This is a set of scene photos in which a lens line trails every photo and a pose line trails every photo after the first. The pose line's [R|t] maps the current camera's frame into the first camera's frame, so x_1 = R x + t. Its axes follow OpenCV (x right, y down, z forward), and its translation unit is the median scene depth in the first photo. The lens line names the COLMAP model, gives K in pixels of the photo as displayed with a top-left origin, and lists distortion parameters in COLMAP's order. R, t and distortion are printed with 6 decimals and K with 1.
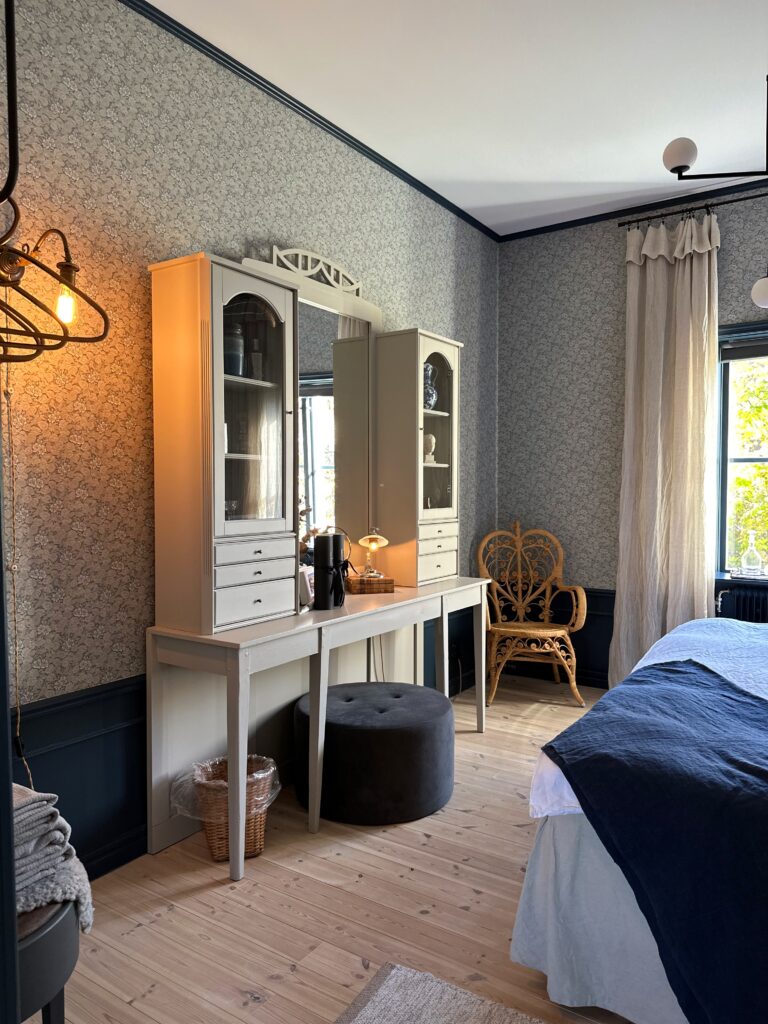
lens RADIAL K [[724.0, 0, 383.1], [0, 724.0, 509.9], [0, 0, 1]] dist [-0.003332, -0.005597]
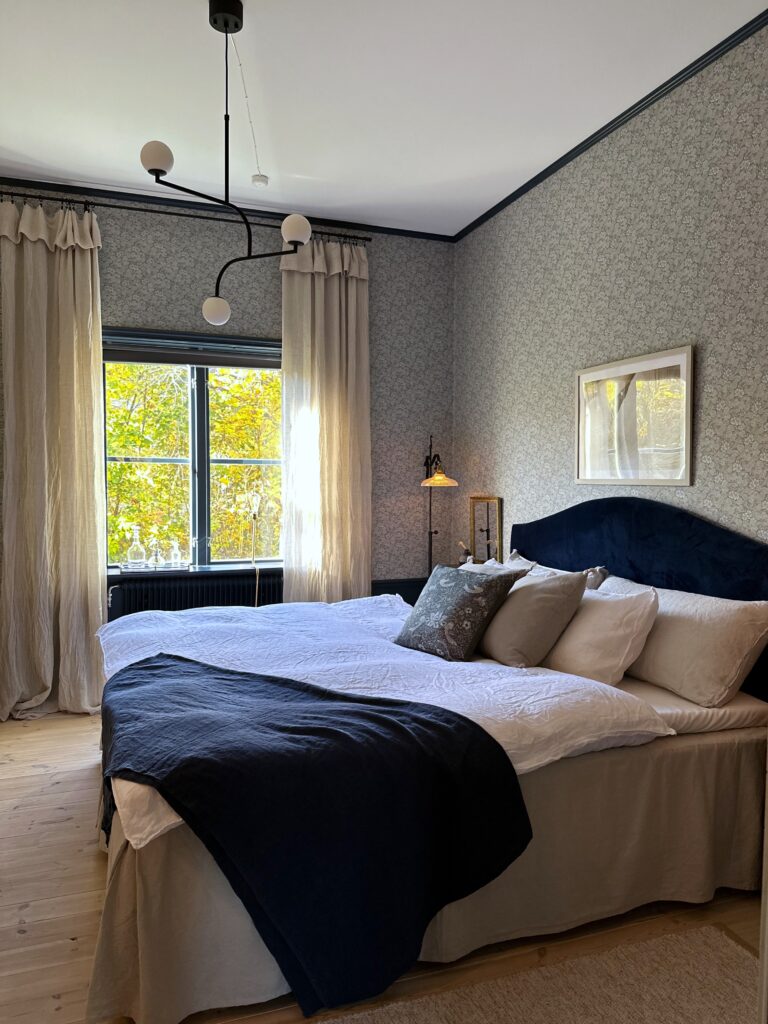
lens RADIAL K [[724.0, 0, 382.5], [0, 724.0, 512.2], [0, 0, 1]] dist [-0.003332, -0.005597]
pose [[0.569648, -0.026986, 0.821446, -0.236683], [0.022676, 0.999596, 0.017114, -0.002908], [-0.821576, 0.008879, 0.570030, 0.160284]]
